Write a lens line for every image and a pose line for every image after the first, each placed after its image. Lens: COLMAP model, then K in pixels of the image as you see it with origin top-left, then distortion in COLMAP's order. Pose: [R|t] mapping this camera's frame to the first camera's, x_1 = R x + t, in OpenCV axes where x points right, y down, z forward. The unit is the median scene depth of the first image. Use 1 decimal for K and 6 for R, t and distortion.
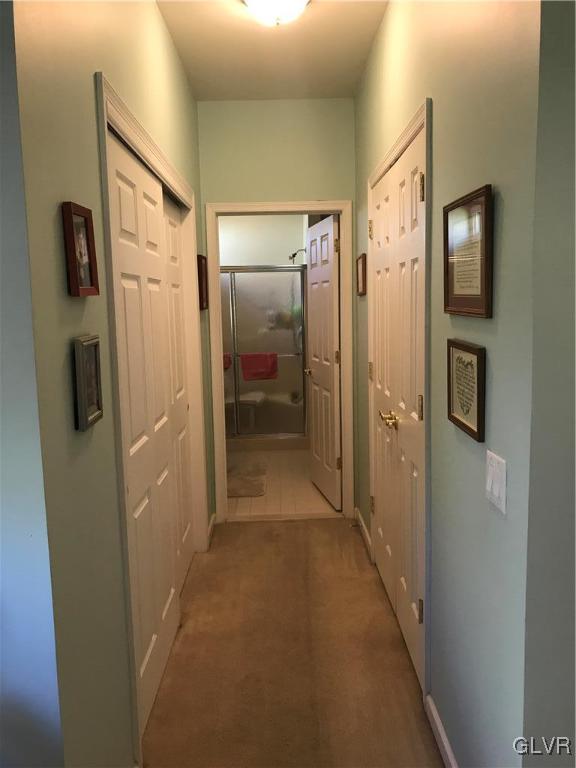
lens RADIAL K [[646.9, 0, 288.0], [0, 646.9, 382.6], [0, 0, 1]] dist [0.056357, -0.078541]
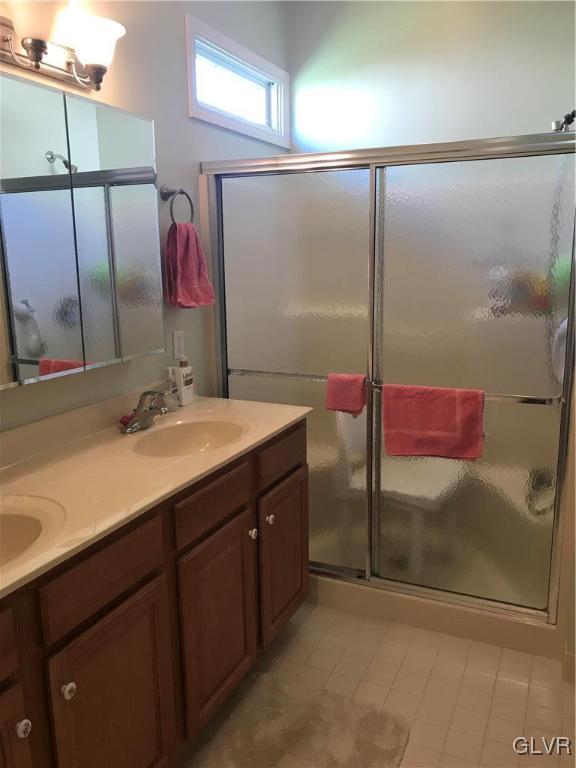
lens RADIAL K [[646.9, 0, 292.1], [0, 646.9, 387.9], [0, 0, 1]] dist [0.056357, -0.078541]
pose [[0.905854, 0.094419, -0.412933, 0.034281], [-0.055154, 0.992833, 0.106025, -0.076374], [0.419984, -0.073268, 0.904569, 0.592977]]
